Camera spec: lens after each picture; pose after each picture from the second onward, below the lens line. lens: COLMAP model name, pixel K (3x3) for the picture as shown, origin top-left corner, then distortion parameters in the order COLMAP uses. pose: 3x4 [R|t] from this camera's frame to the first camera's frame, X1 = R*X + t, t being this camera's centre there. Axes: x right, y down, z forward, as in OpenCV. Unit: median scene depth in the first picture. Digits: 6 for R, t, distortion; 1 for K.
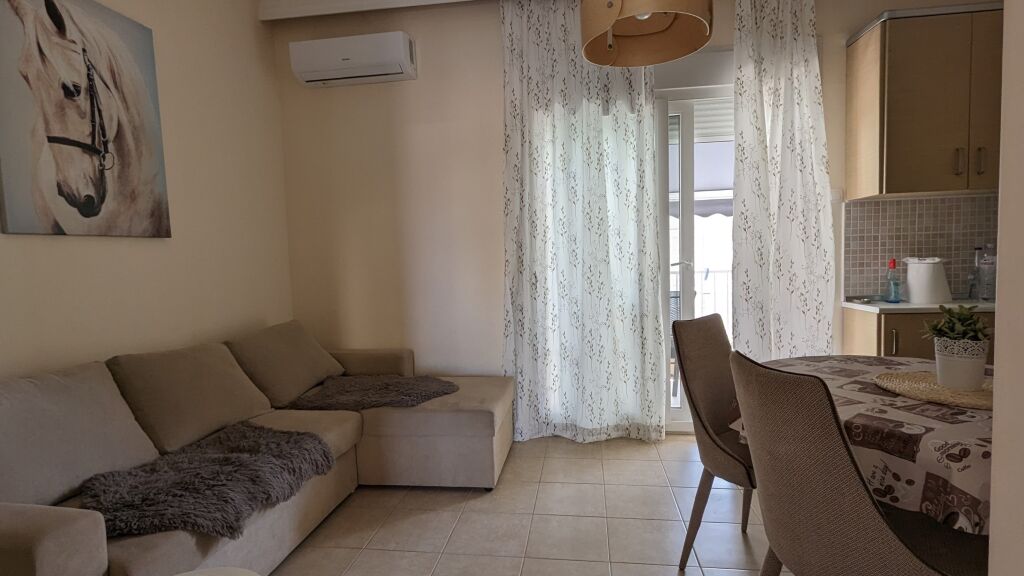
lens RADIAL K [[459.3, 0, 513.7], [0, 459.3, 290.5], [0, 0, 1]] dist [0.000632, -0.000157]
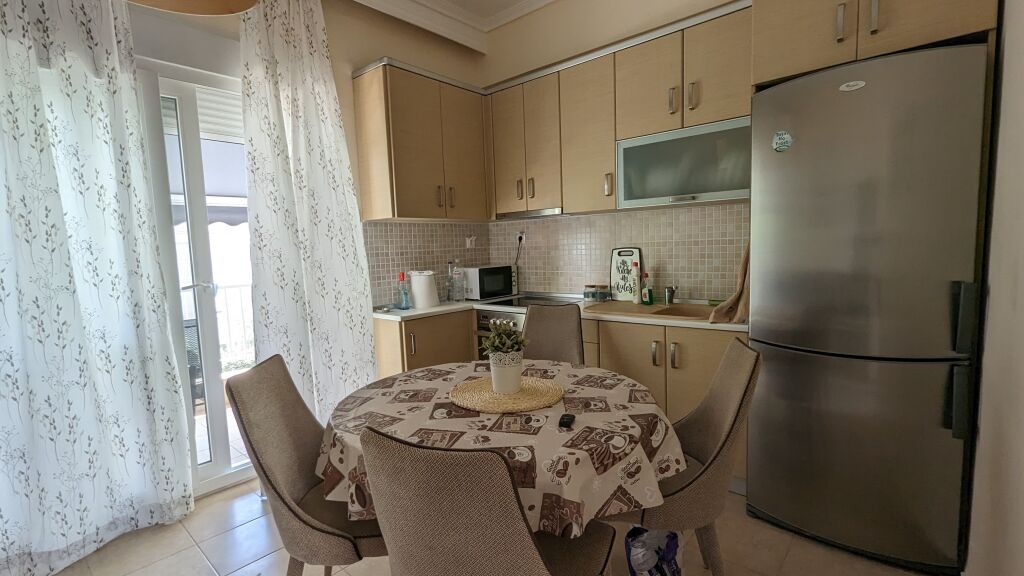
lens RADIAL K [[459.3, 0, 513.7], [0, 459.3, 290.5], [0, 0, 1]] dist [0.000632, -0.000157]
pose [[0.548298, -0.069159, 0.833418, -0.000010], [0.085494, 0.995989, 0.026404, -0.027185], [-0.831901, 0.056775, 0.552012, 0.107383]]
